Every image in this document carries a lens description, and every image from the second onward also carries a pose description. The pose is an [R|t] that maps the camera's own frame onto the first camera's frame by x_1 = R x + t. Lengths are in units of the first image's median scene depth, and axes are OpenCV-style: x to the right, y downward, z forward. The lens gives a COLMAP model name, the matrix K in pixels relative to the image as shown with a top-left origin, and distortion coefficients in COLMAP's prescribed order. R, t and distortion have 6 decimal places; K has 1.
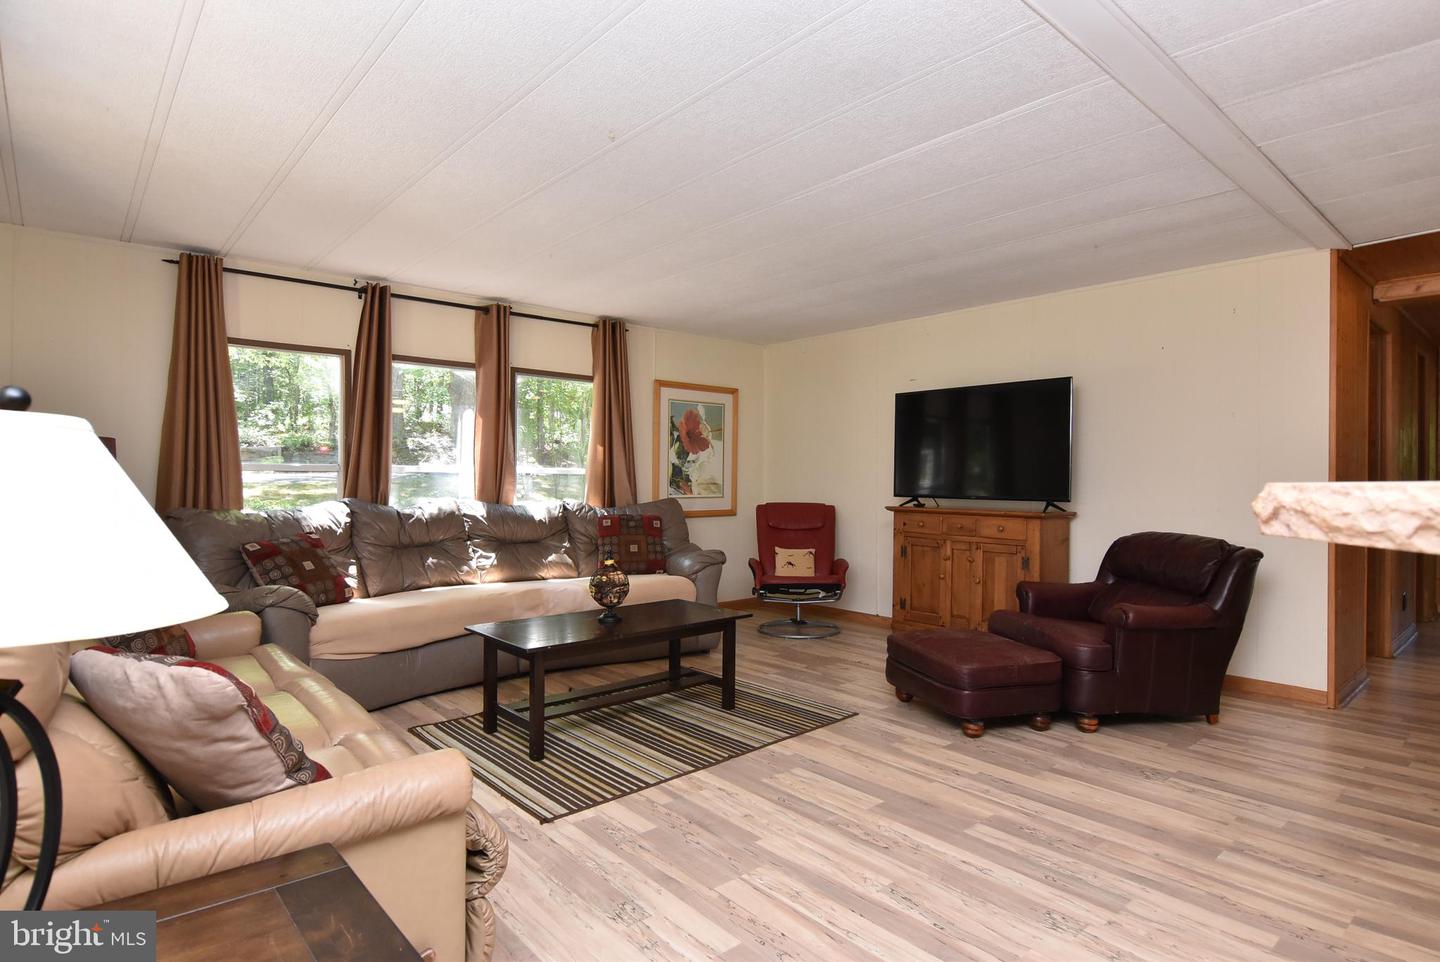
lens RADIAL K [[764.8, 0, 718.8], [0, 764.8, 487.1], [0, 0, 1]] dist [-0.006556, -0.009033]
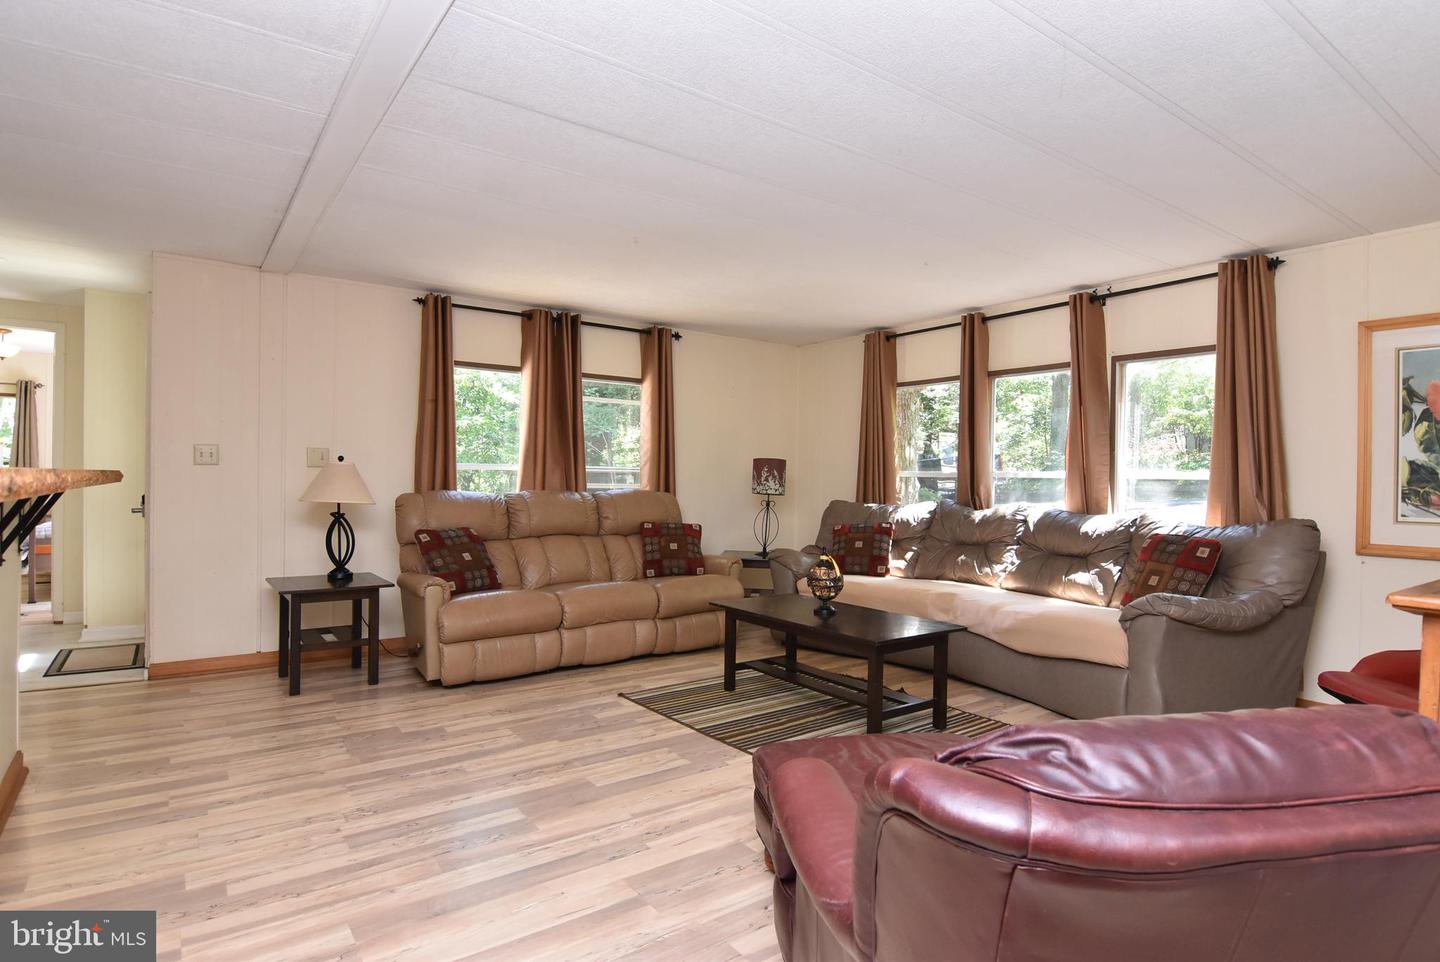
lens RADIAL K [[764.8, 0, 717.5], [0, 764.8, 471.4], [0, 0, 1]] dist [-0.006556, -0.009033]
pose [[-0.092395, -0.016679, -0.995583, 1.050897], [-0.028773, 0.999487, -0.014074, -0.001836], [0.995307, 0.027345, -0.092828, 1.062051]]
